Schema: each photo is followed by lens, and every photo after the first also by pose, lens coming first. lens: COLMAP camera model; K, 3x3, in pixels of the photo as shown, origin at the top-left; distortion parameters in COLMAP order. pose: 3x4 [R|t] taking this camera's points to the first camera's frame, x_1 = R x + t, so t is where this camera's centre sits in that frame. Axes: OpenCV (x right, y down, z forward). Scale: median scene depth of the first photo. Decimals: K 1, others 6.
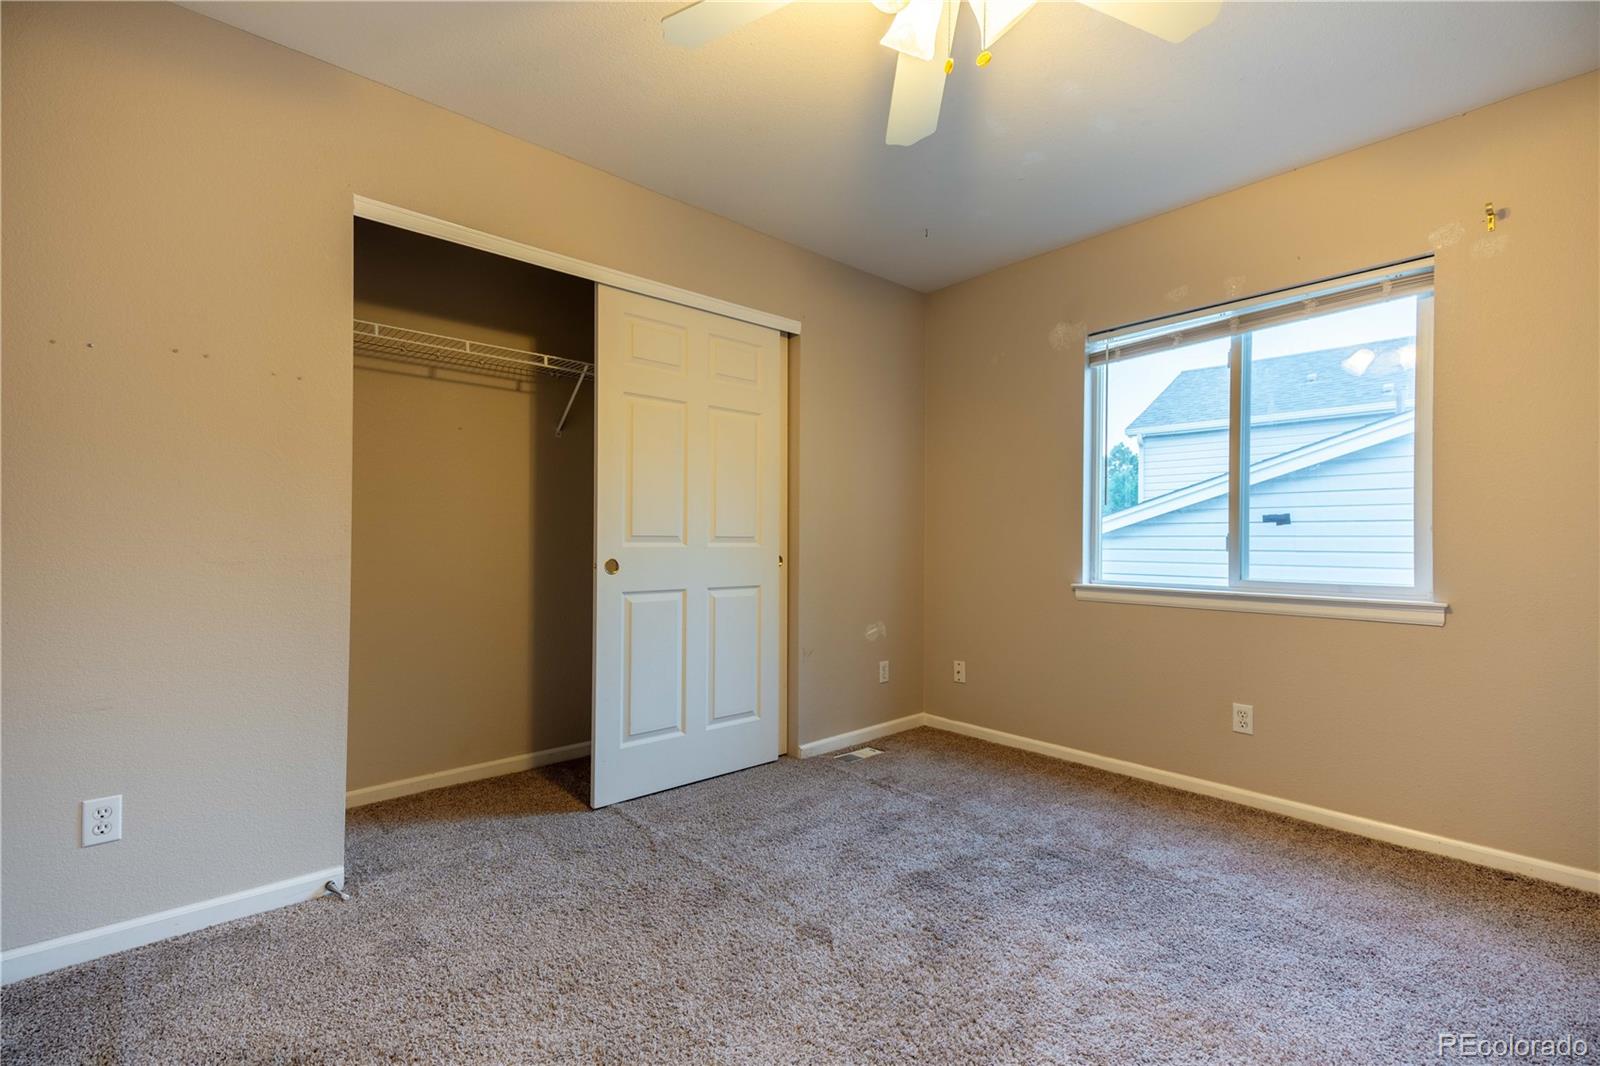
lens RADIAL K [[699.8, 0, 797.3], [0, 699.8, 535.2], [0, 0, 1]] dist [0.046093, -0.014489]
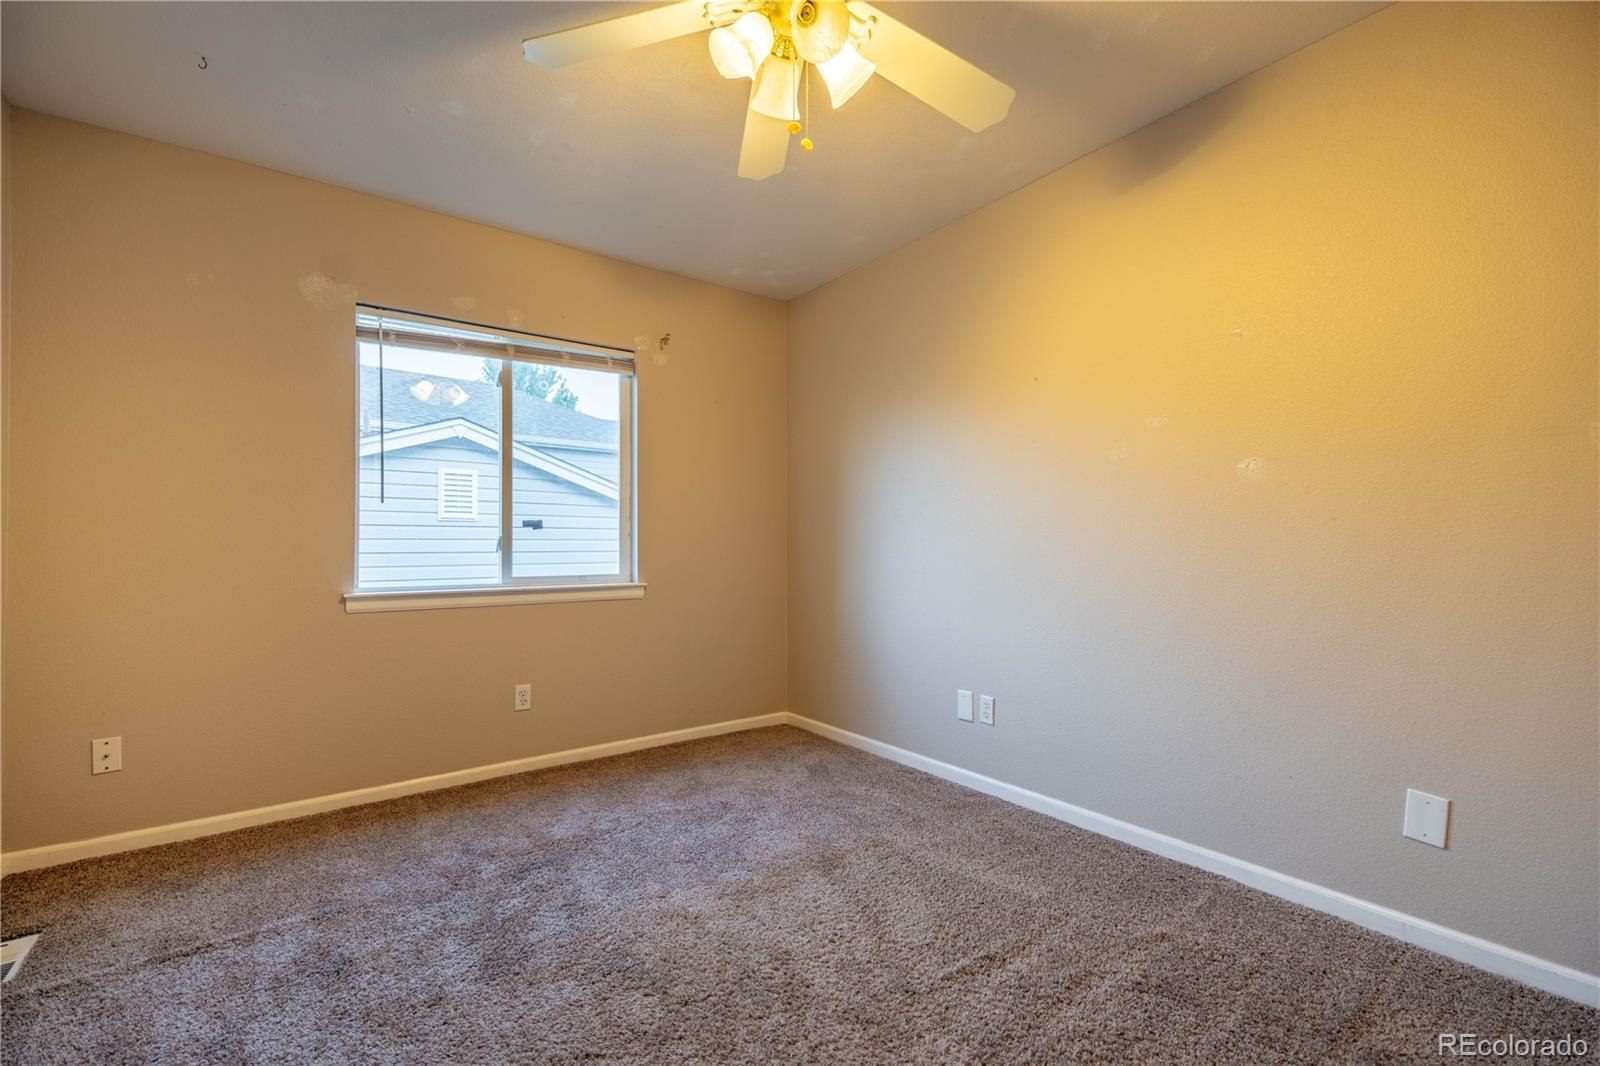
lens RADIAL K [[699.8, 0, 797.3], [0, 699.8, 535.2], [0, 0, 1]] dist [0.046093, -0.014489]
pose [[0.097007, 0.008505, 0.995247, -0.488149], [-0.006052, 0.999950, -0.007955, 0.002047], [-0.995265, -0.005252, 0.097053, 0.468332]]
